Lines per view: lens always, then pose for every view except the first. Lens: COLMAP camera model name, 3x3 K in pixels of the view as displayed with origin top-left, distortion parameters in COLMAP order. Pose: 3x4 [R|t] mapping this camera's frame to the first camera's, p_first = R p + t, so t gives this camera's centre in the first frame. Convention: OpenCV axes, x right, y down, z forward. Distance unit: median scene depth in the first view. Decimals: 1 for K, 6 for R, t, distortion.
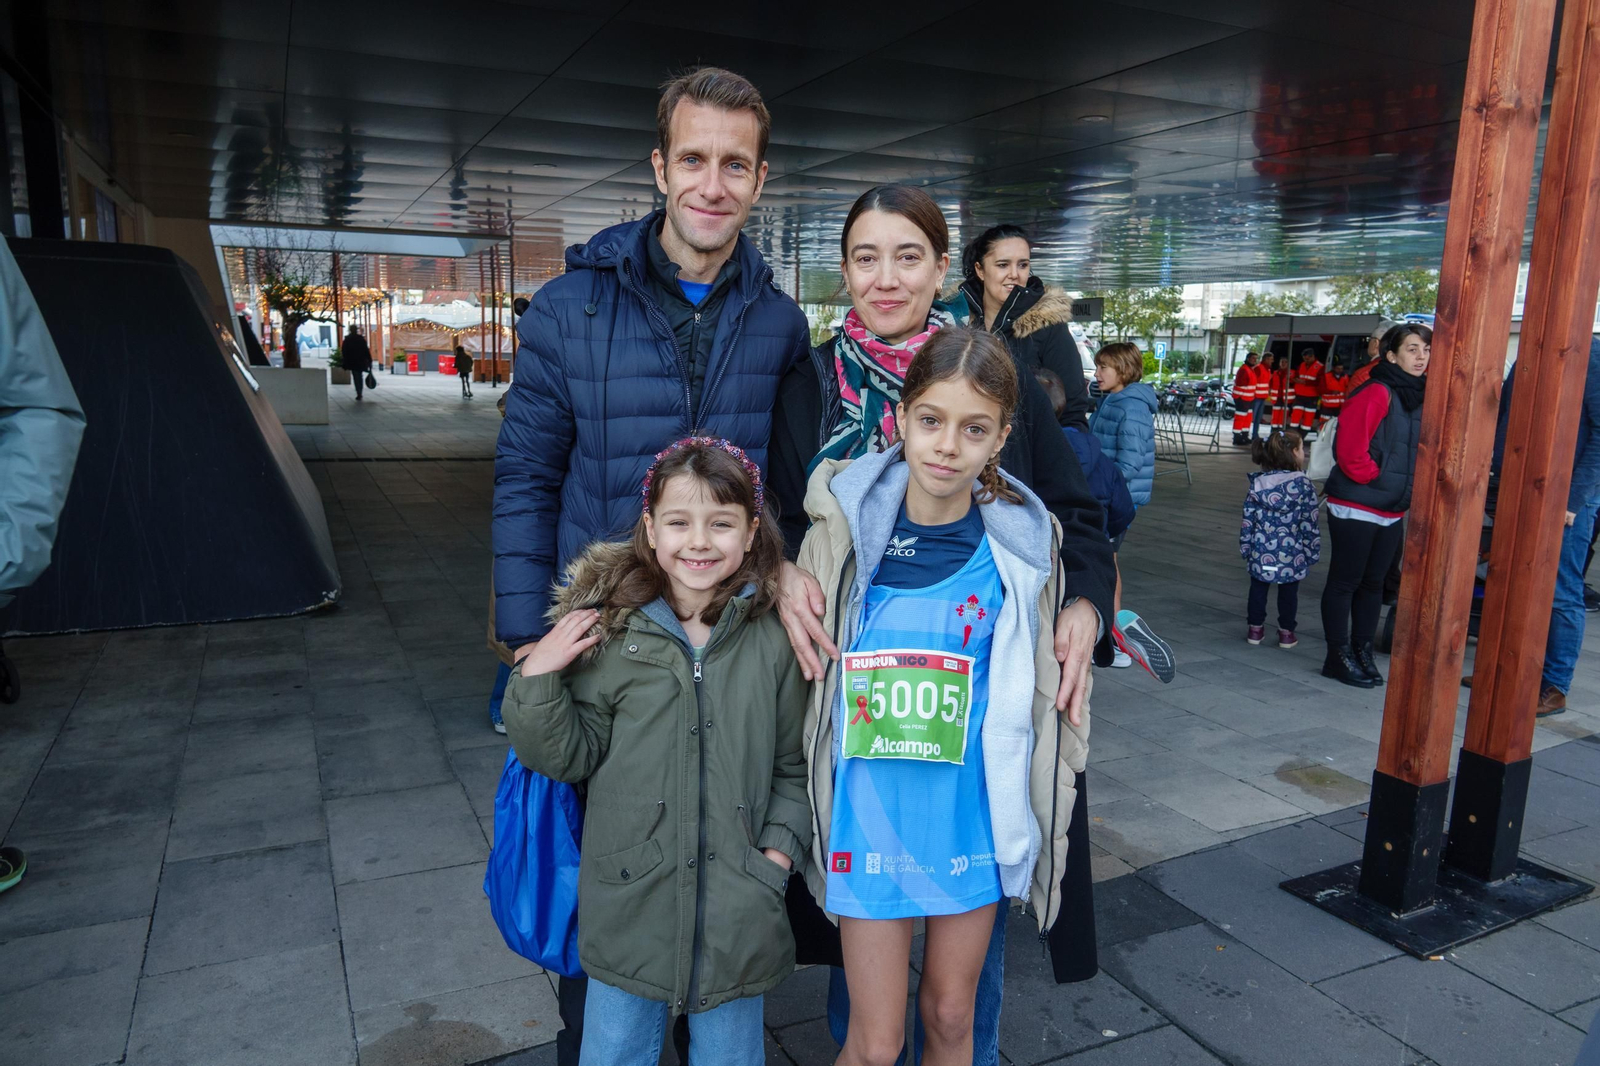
lens RADIAL K [[1104.2, 0, 800.0], [0, 1104.2, 533.0], [0, 0, 1]] dist [0.004050, -0.002935]
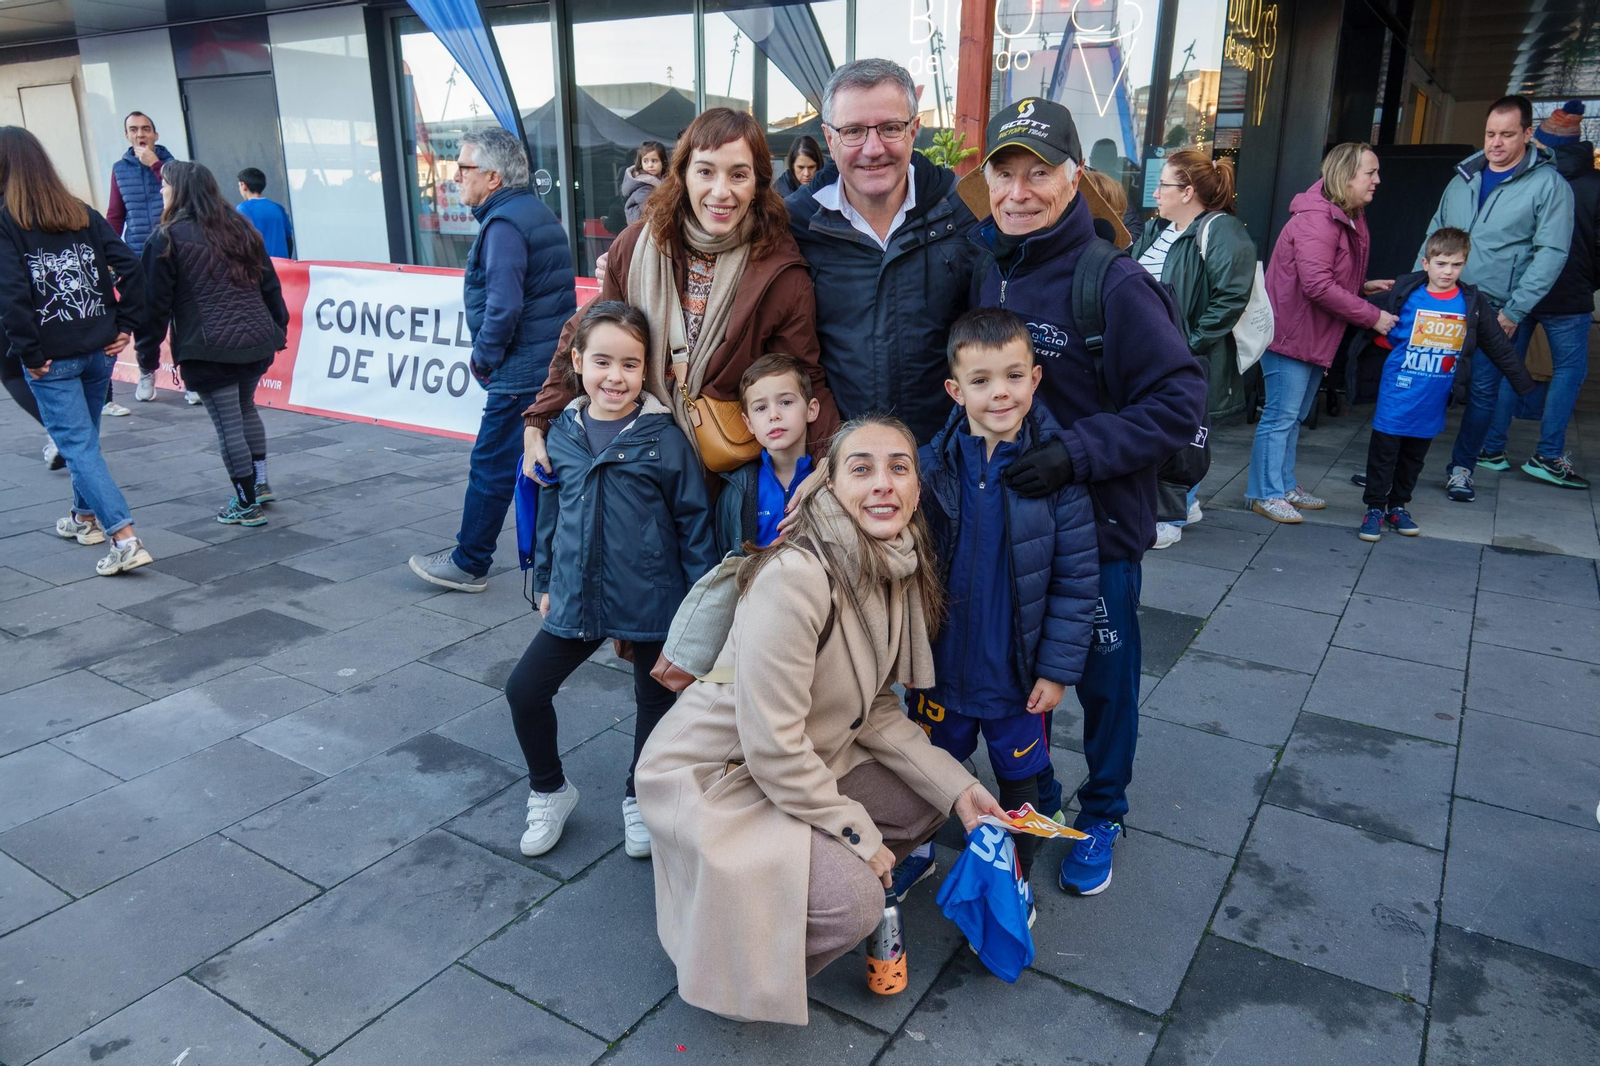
lens RADIAL K [[1104.2, 0, 800.0], [0, 1104.2, 533.0], [0, 0, 1]] dist [0.004050, -0.002935]
pose [[0.525903, 0.250425, -0.812843, 0.173085], [-0.158091, 0.967800, 0.195881, 0.061497], [0.835723, 0.025488, 0.548559, -0.307797]]
